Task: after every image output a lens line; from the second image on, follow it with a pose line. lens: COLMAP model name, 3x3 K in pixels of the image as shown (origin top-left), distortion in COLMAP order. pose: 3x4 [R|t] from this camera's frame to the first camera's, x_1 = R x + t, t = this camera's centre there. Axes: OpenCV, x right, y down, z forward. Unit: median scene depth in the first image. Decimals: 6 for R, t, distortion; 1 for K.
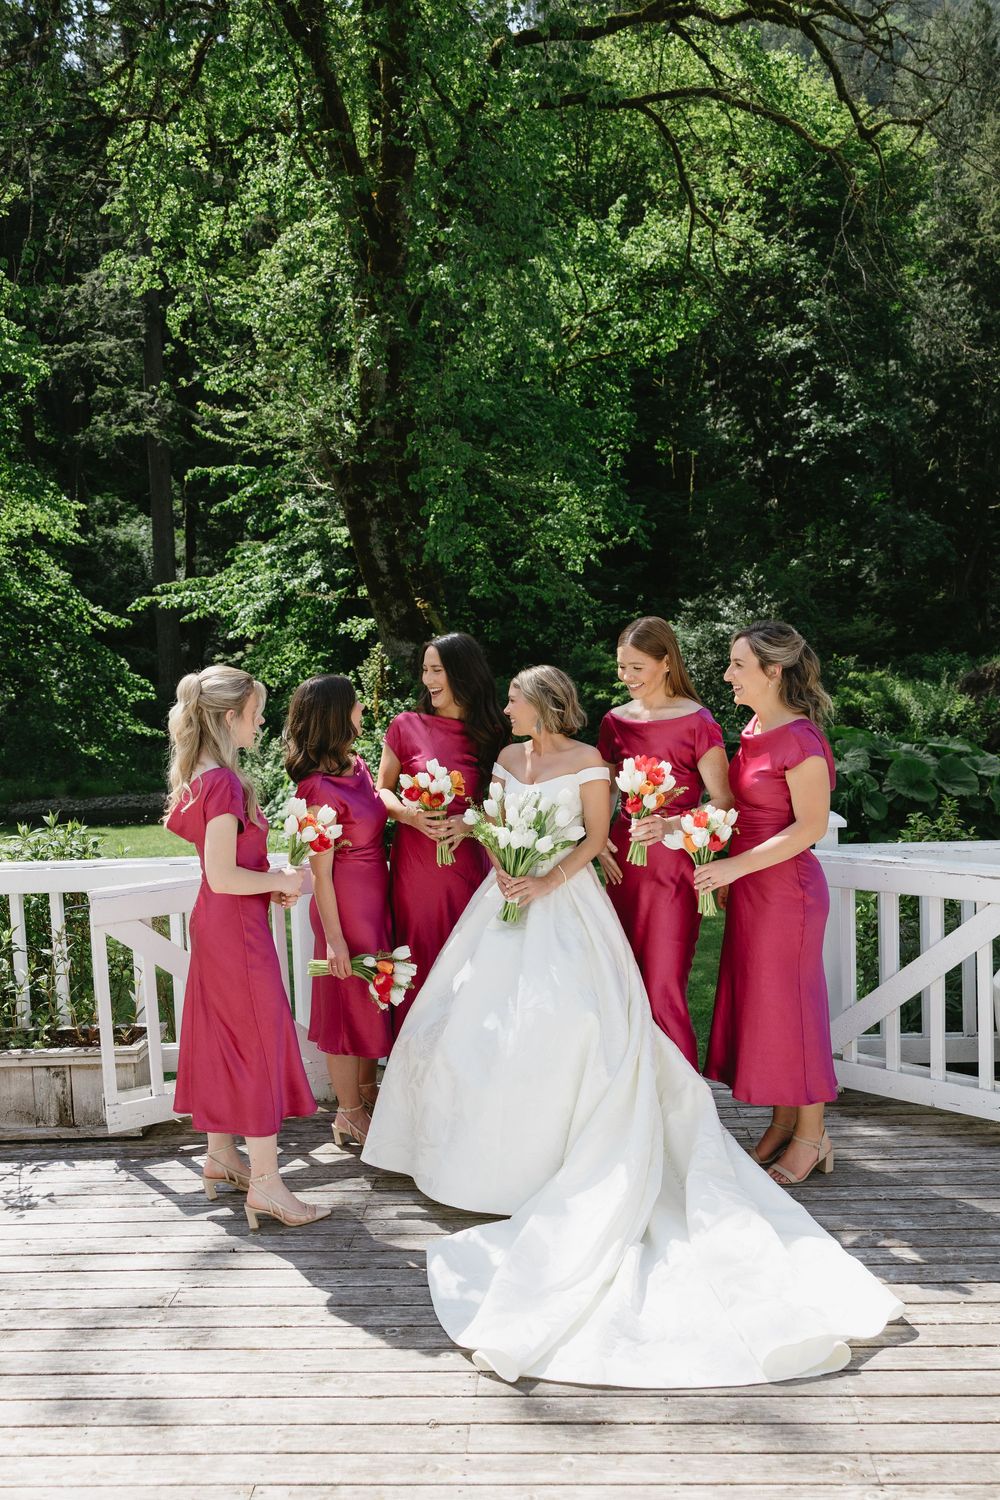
lens RADIAL K [[1244.3, 0, 500.0], [0, 1244.3, 750.0], [0, 0, 1]] dist [-0.041742, -0.003587]
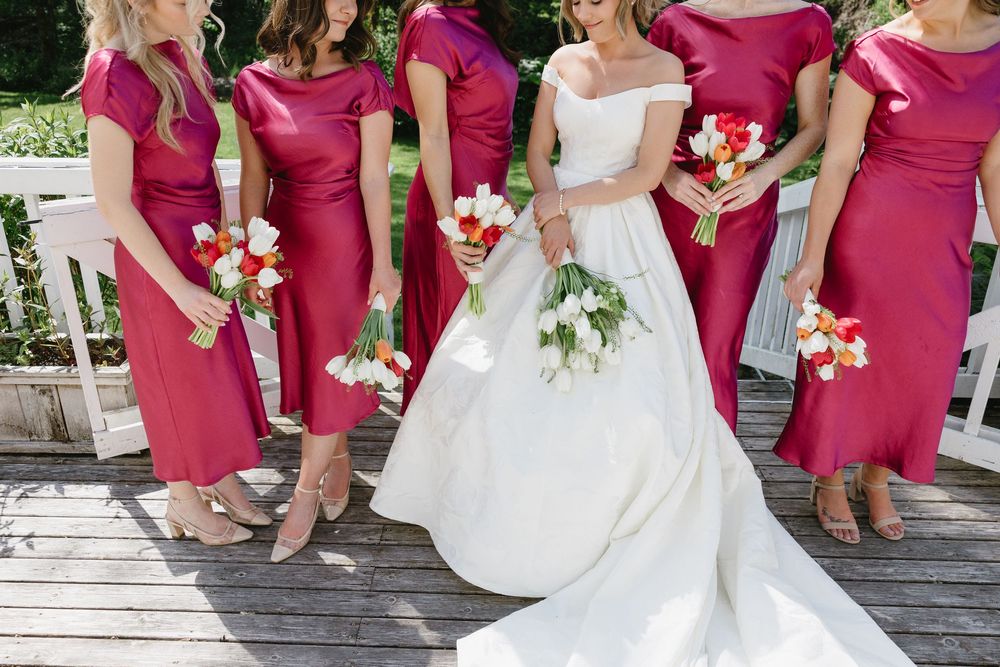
lens RADIAL K [[829.6, 0, 500.0], [0, 829.6, 333.5], [0, 0, 1]] dist [-0.041742, -0.003587]
pose [[0.997959, 0.034926, 0.053457, -0.049302], [-0.050010, 0.948035, 0.314211, 0.008718], [-0.039705, -0.316243, 0.947847, 0.422362]]
